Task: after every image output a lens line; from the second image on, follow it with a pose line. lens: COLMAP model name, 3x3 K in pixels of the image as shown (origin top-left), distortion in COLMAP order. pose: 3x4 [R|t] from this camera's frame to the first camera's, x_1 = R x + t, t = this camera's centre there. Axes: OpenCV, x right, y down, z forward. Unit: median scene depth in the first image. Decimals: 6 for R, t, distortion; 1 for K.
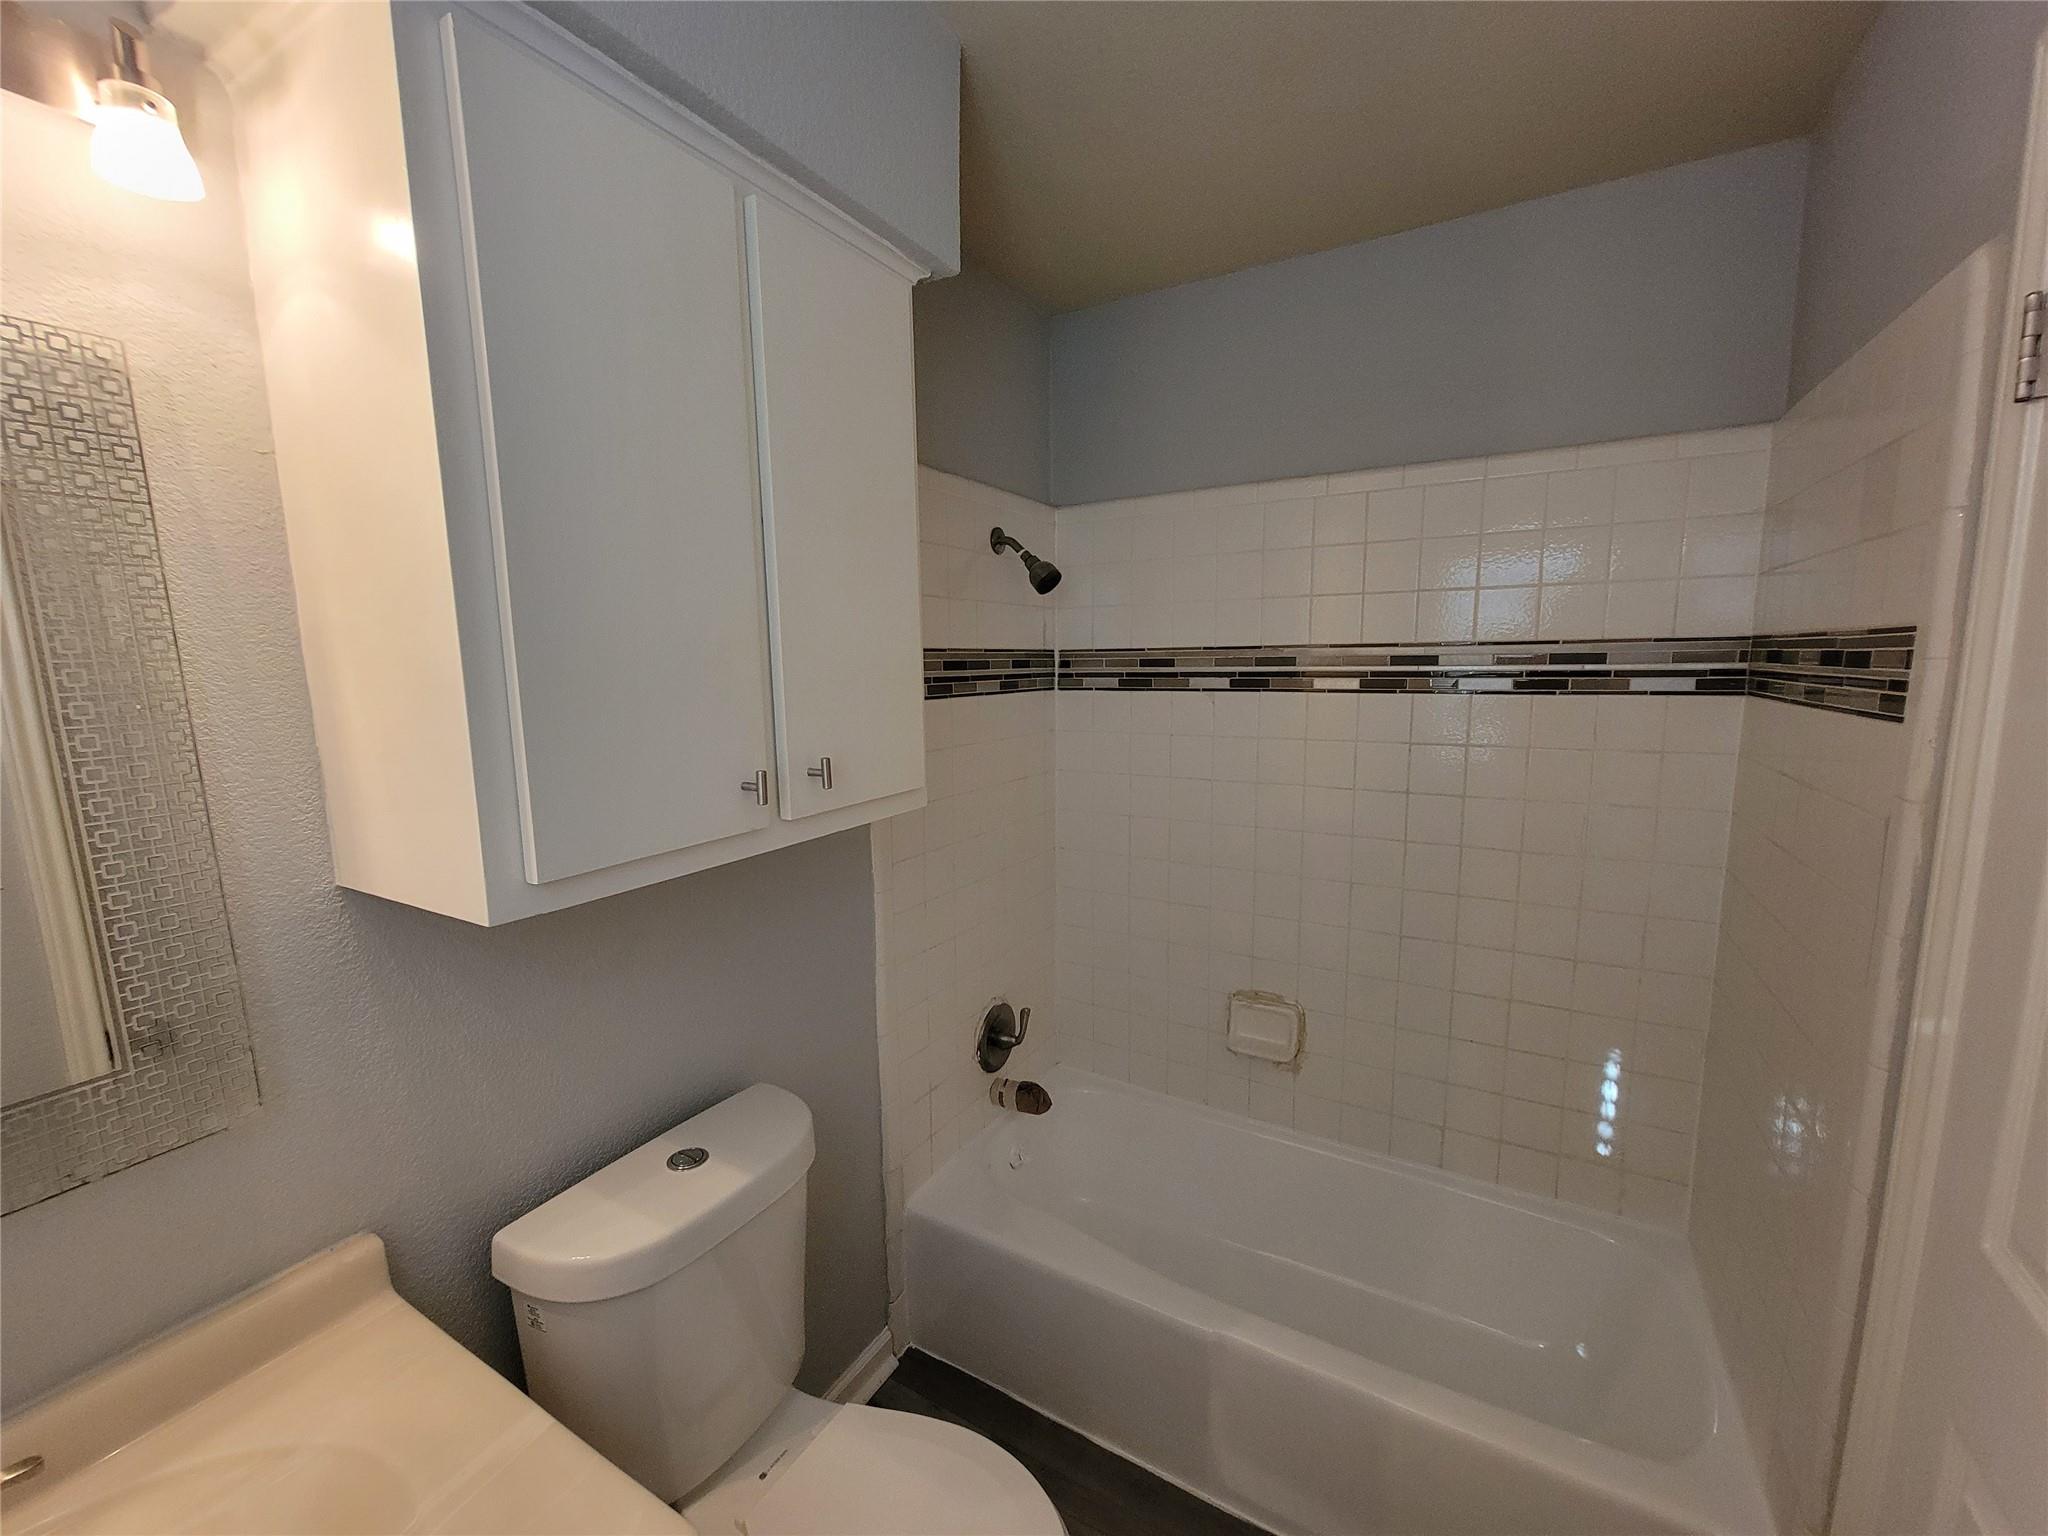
lens RADIAL K [[833.7, 0, 1006.2], [0, 833.7, 772.4], [0, 0, 1]] dist [-0.002949, -0.000290]
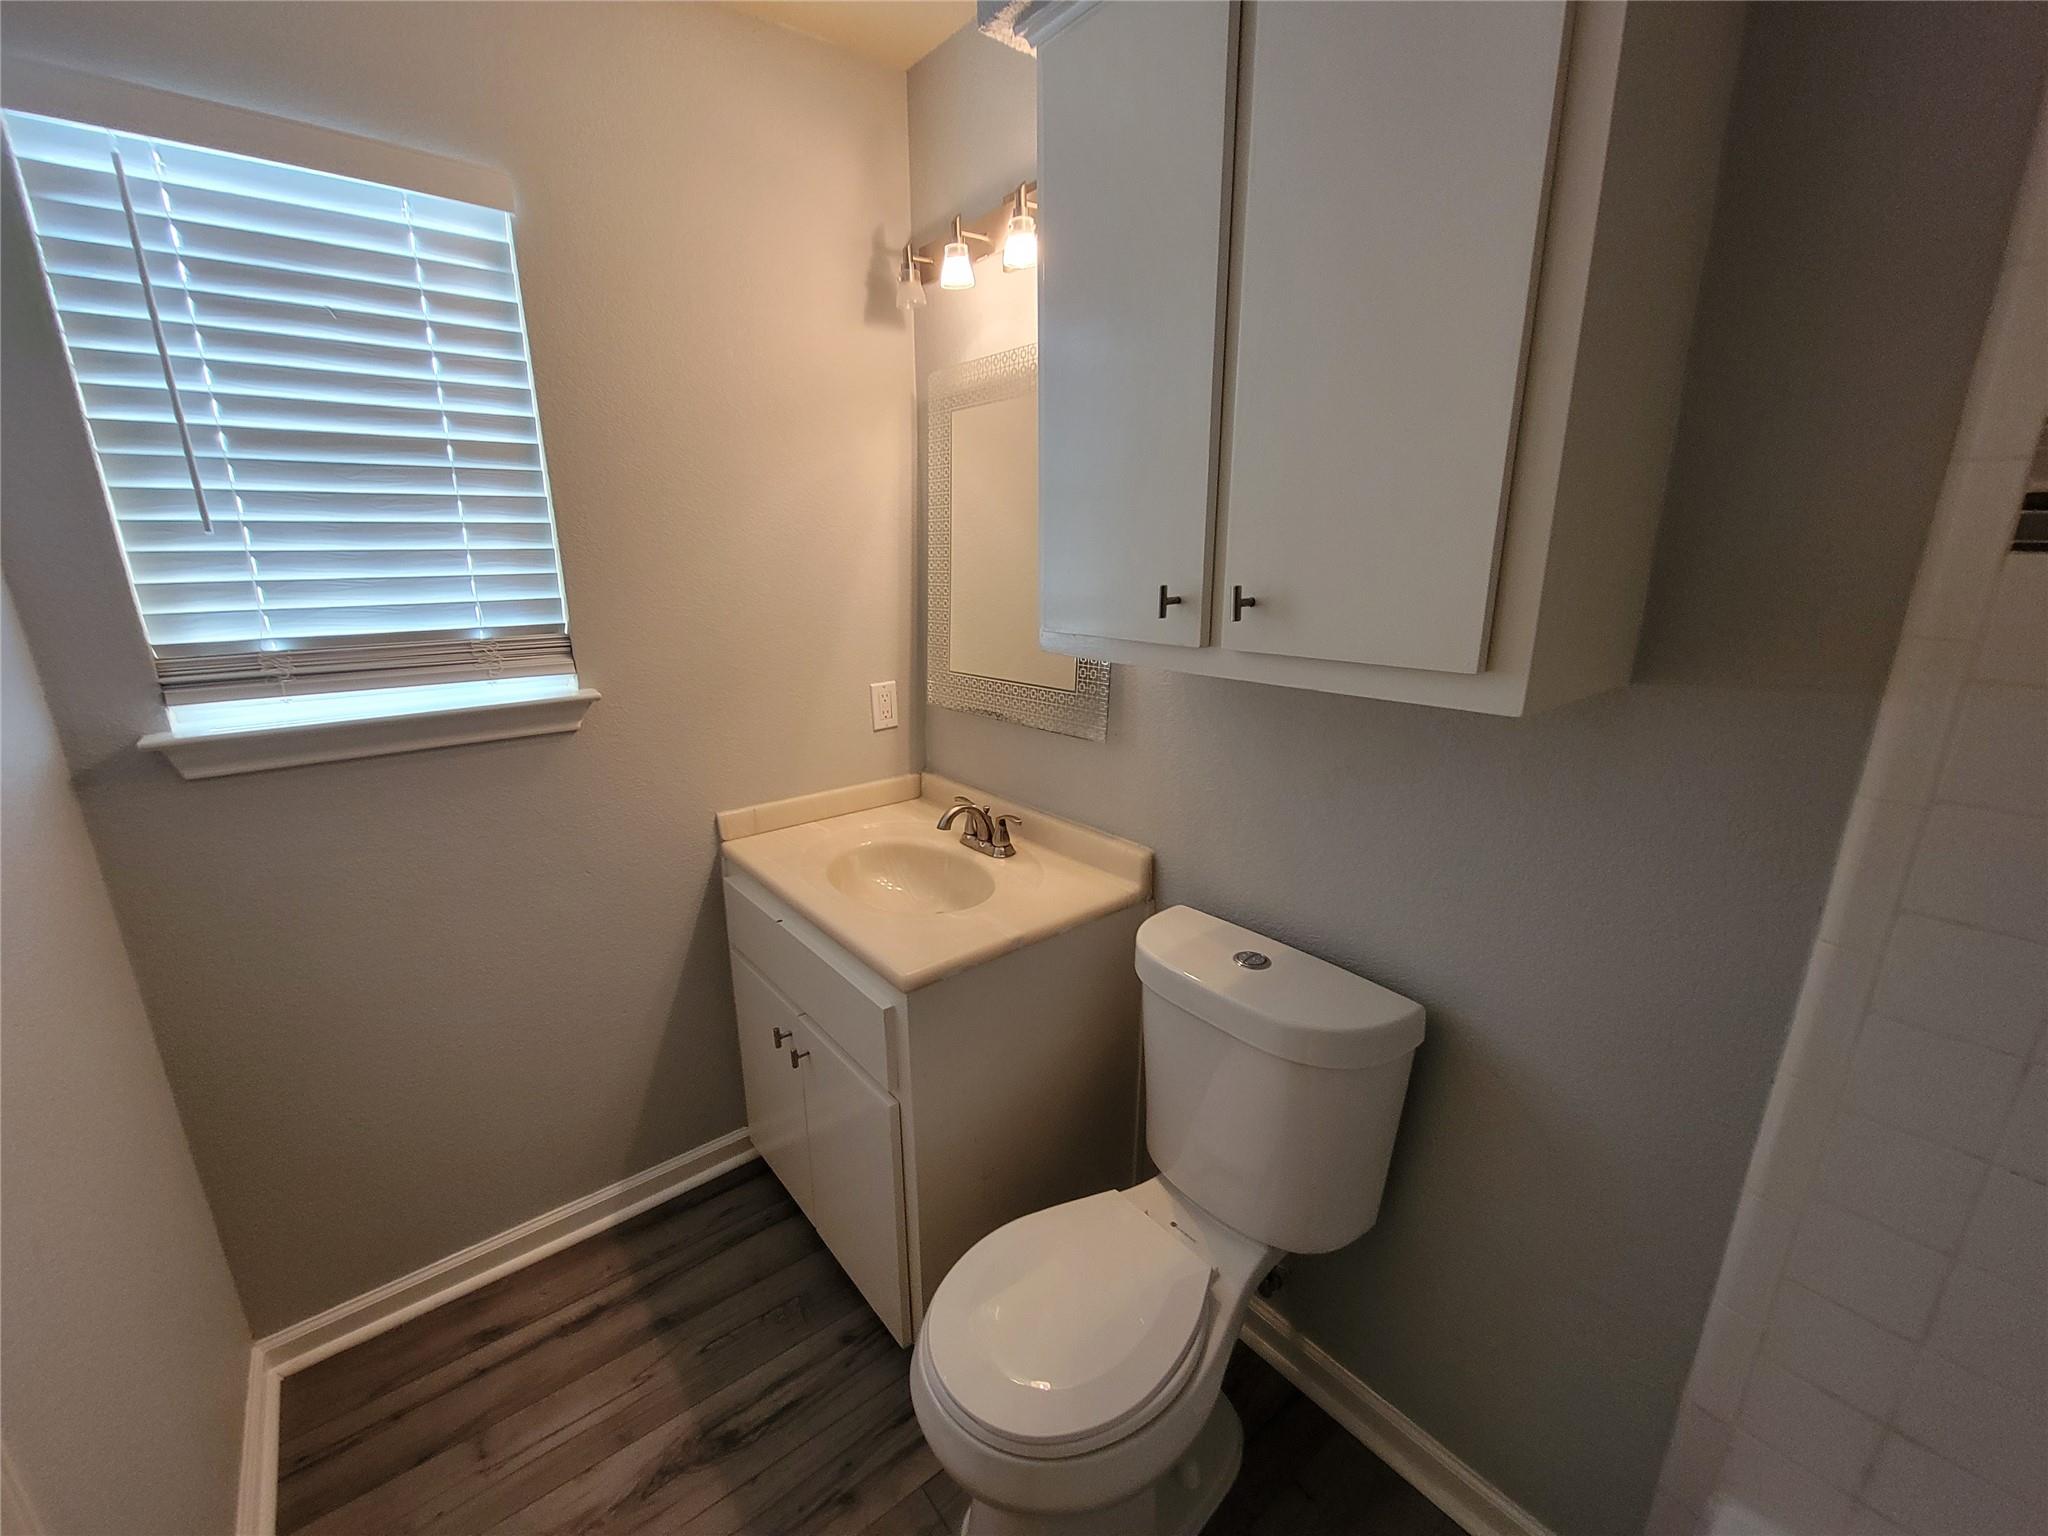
lens RADIAL K [[833.7, 0, 1006.2], [0, 833.7, 772.4], [0, 0, 1]] dist [-0.002949, -0.000290]
pose [[-0.363047, 0.255751, -0.895985, 0.865655], [-0.116810, 0.941515, 0.316077, -0.096691], [0.924420, 0.219411, -0.311940, 1.326958]]
